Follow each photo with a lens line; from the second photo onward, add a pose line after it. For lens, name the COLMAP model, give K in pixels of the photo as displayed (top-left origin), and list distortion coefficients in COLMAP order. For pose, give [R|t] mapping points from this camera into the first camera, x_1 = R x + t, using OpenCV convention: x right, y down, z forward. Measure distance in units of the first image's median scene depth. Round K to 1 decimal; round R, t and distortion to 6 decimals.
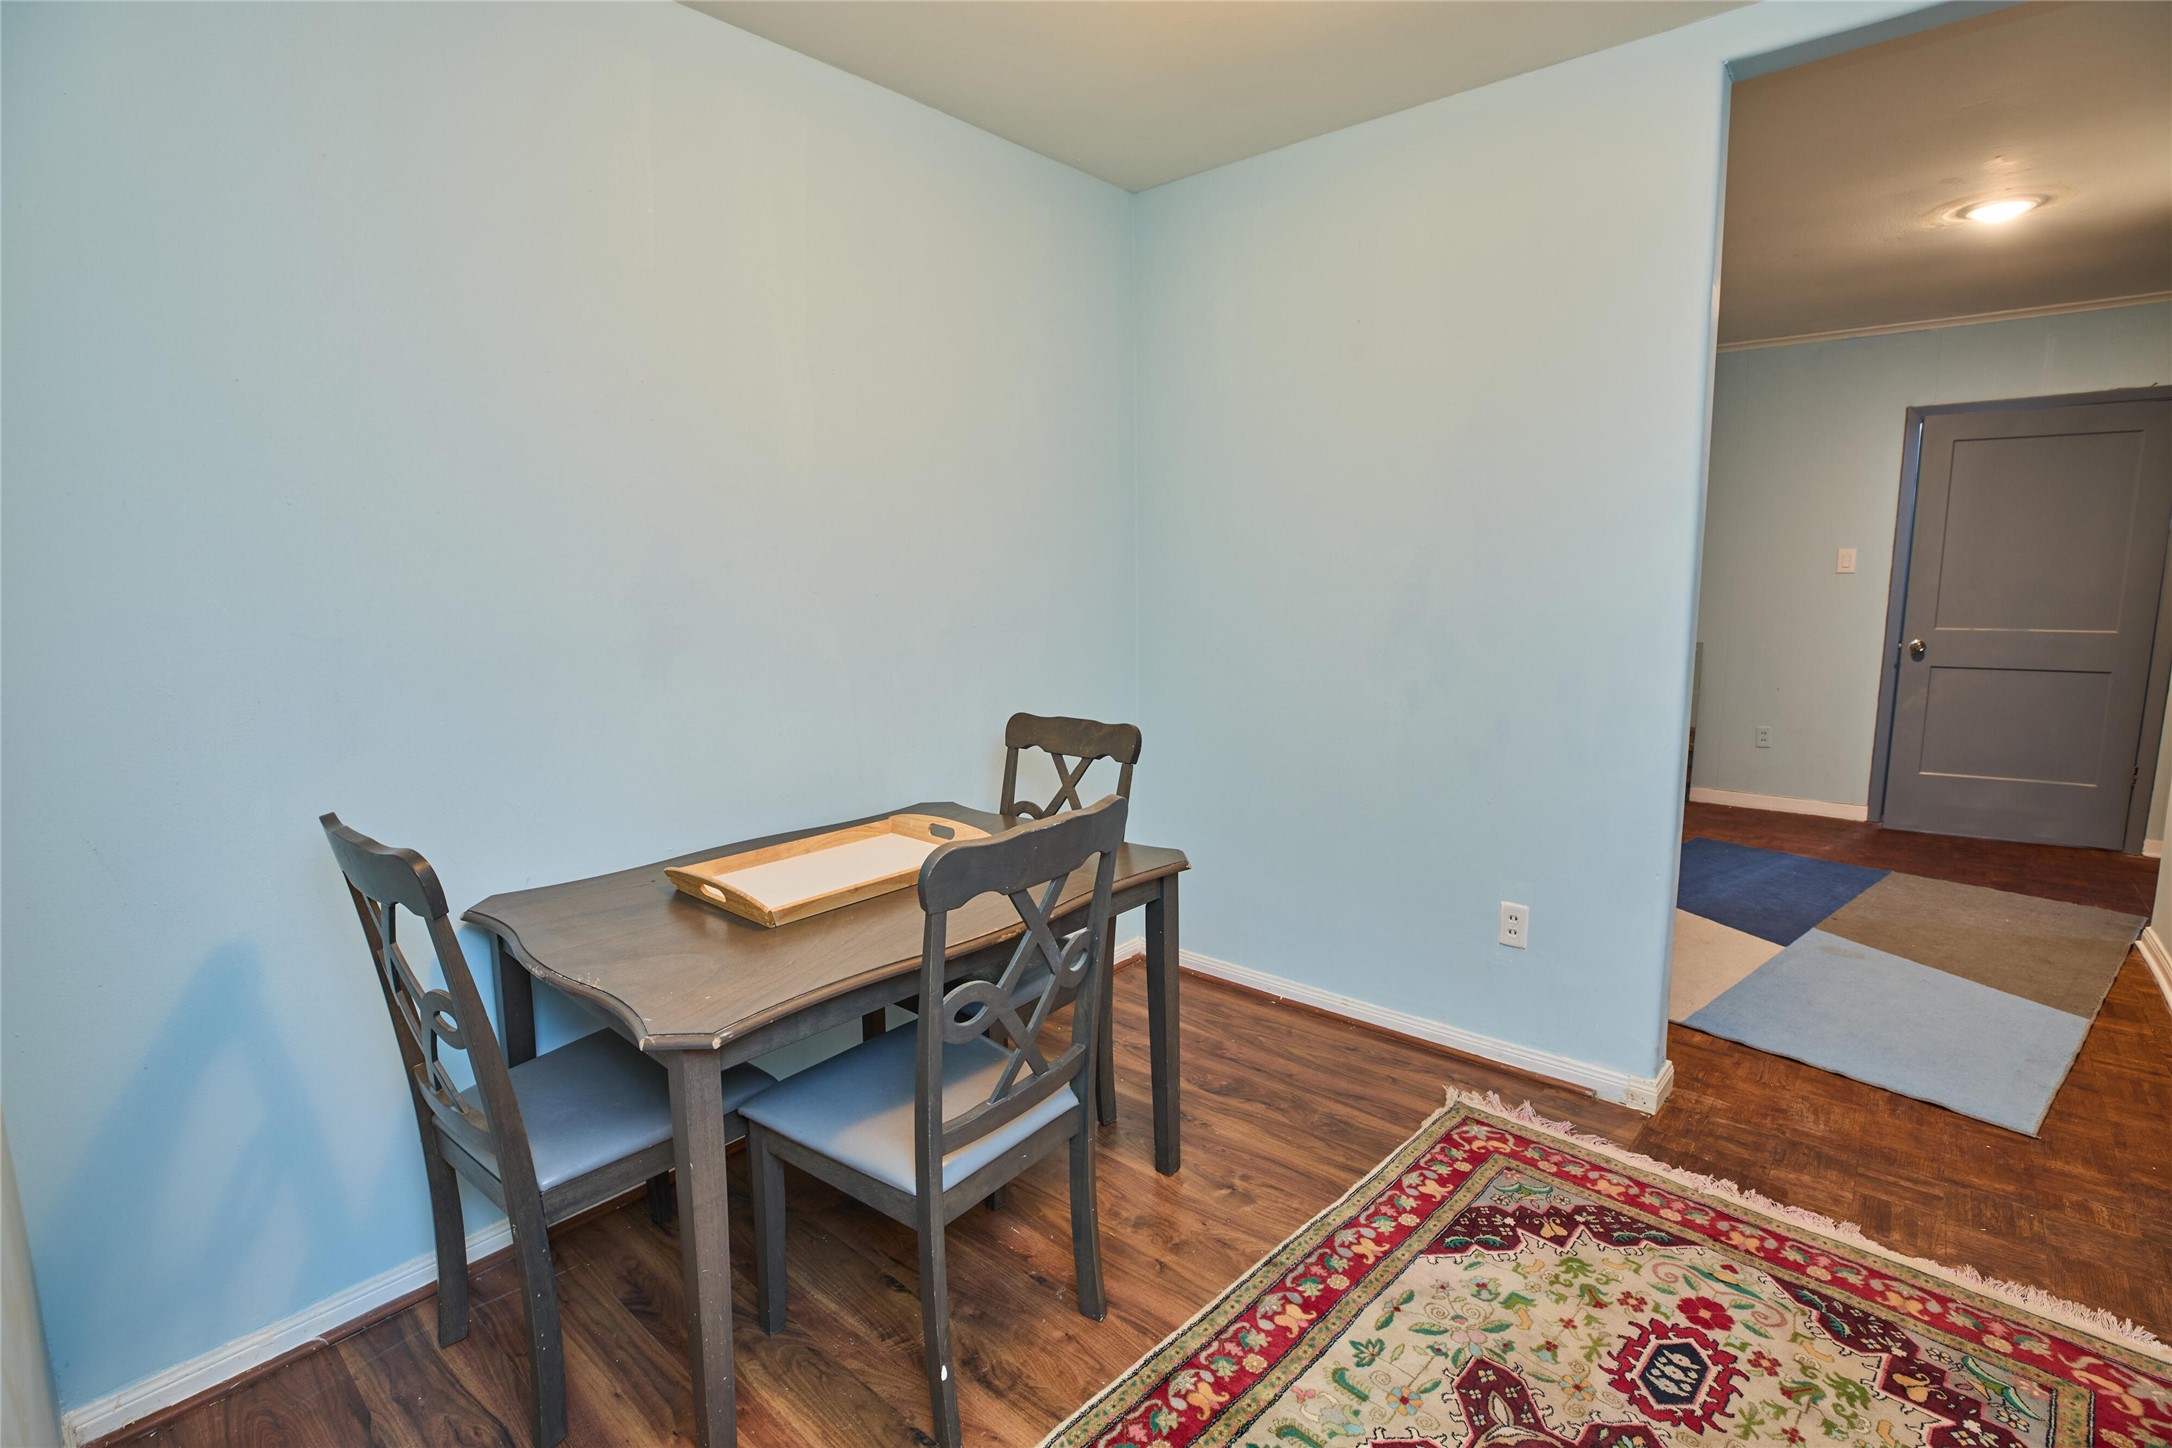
lens RADIAL K [[1005.7, 0, 1077.9], [0, 1005.7, 720.2], [0, 0, 1]] dist [-0.040967, 0.010697]
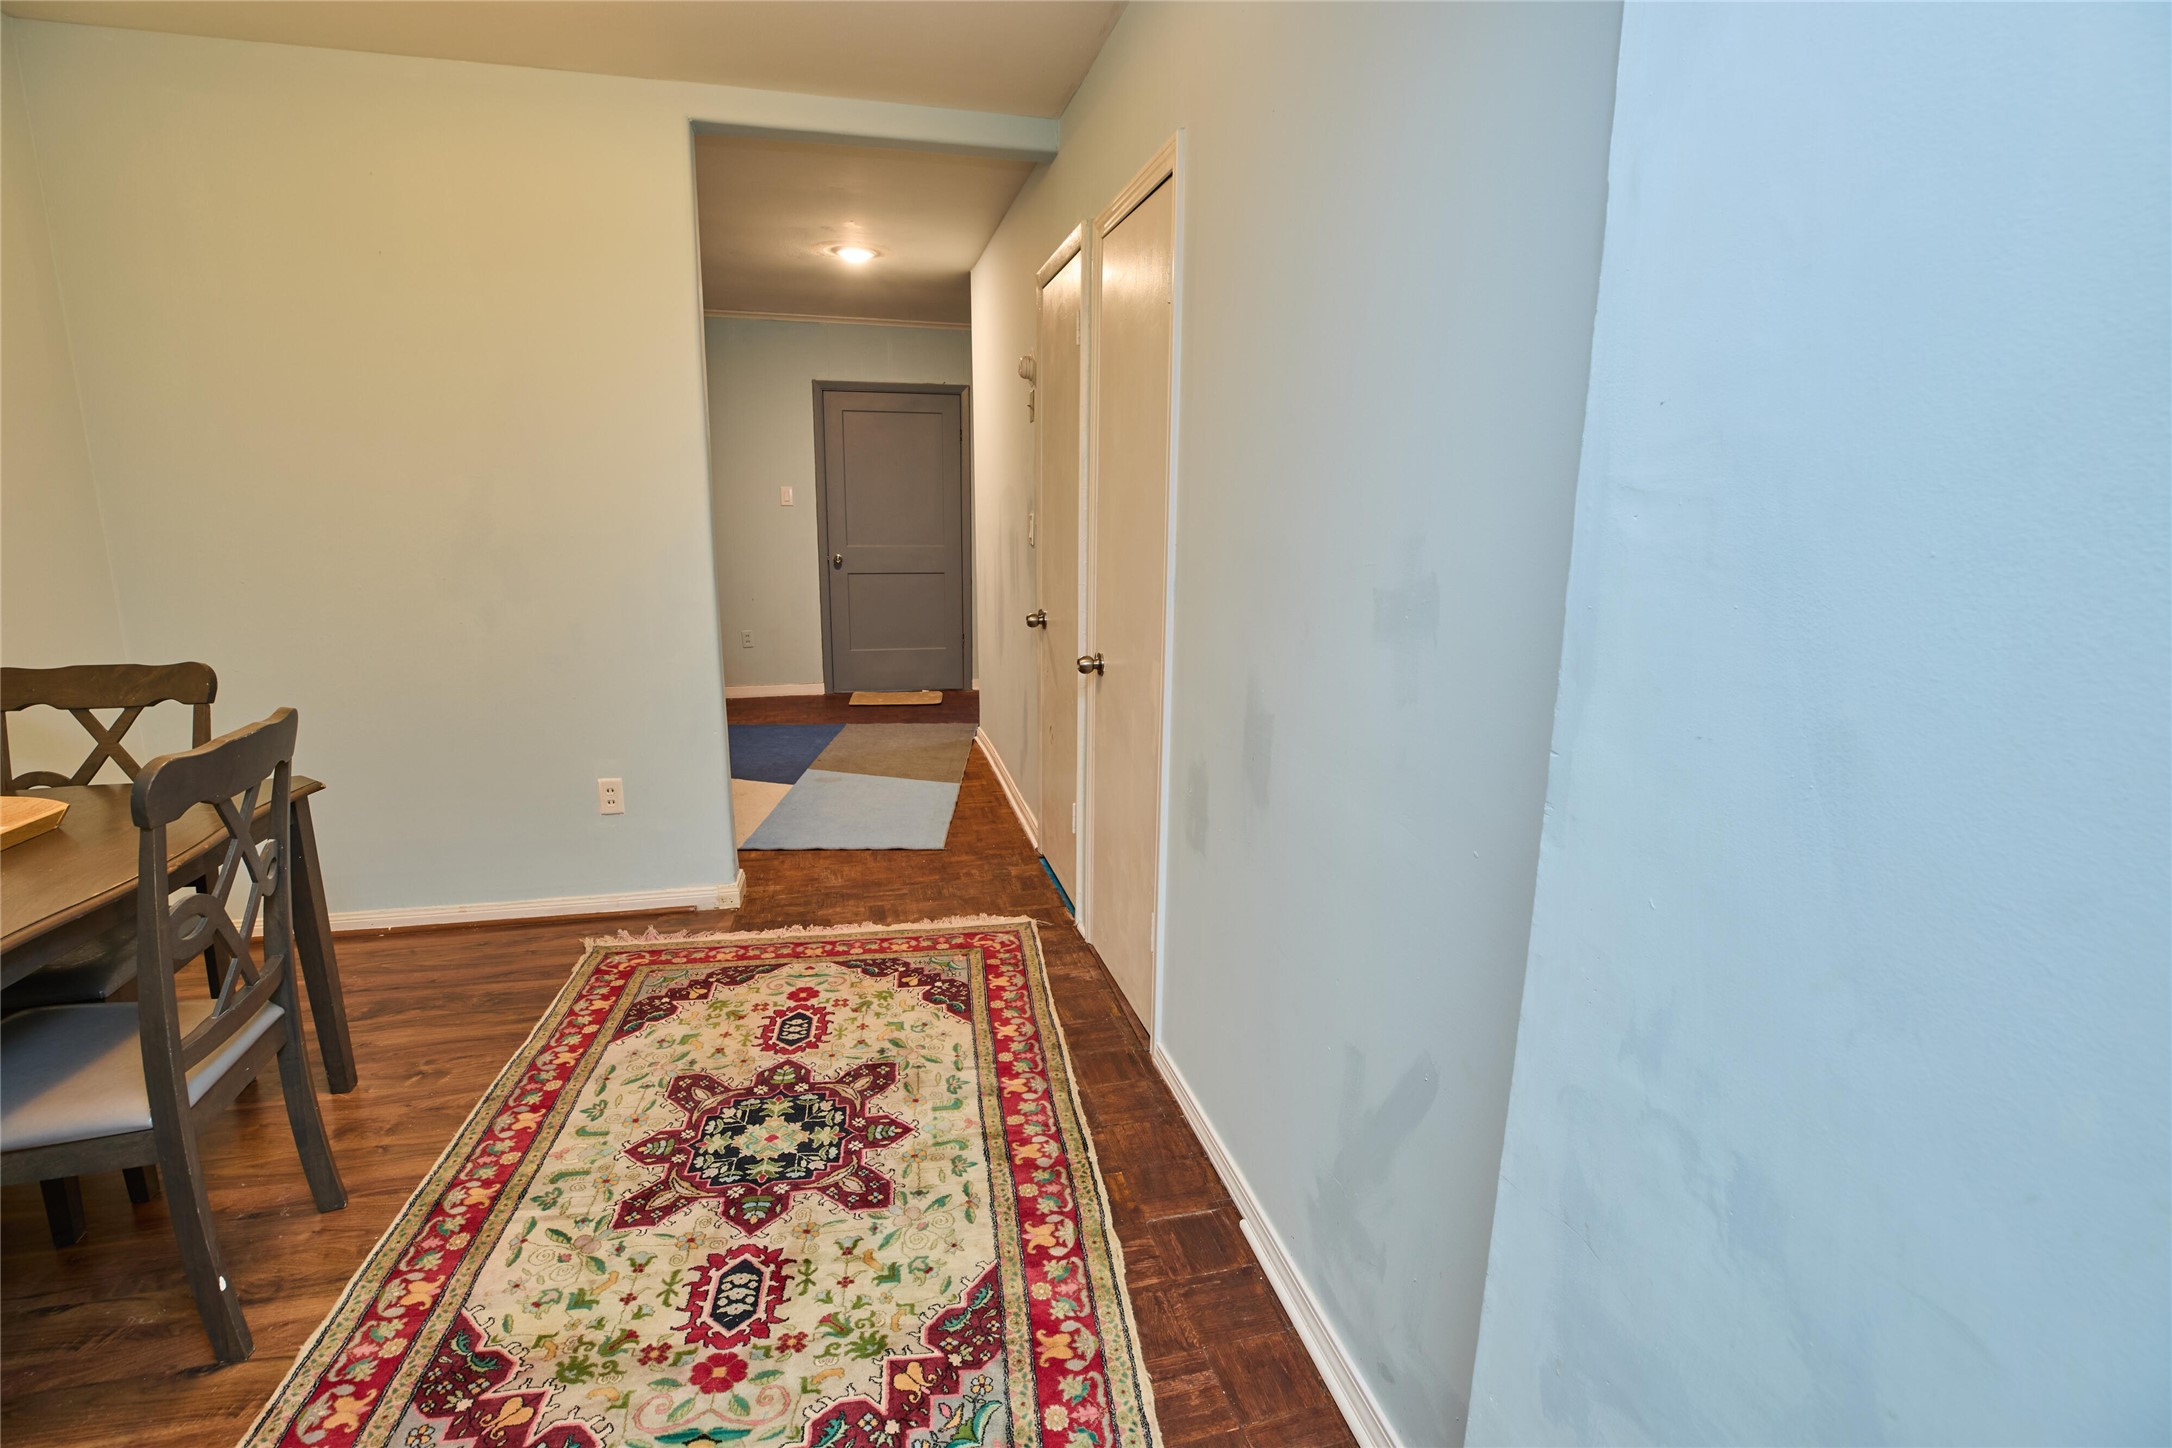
lens RADIAL K [[1005.7, 0, 1090.9], [0, 1005.7, 720.0], [0, 0, 1]] dist [-0.040967, 0.010697]
pose [[0.574907, -0.154968, 0.803410, -0.231369], [0.101225, 0.987828, 0.118105, 0.038341], [-0.811933, 0.013426, 0.583596, -0.223173]]
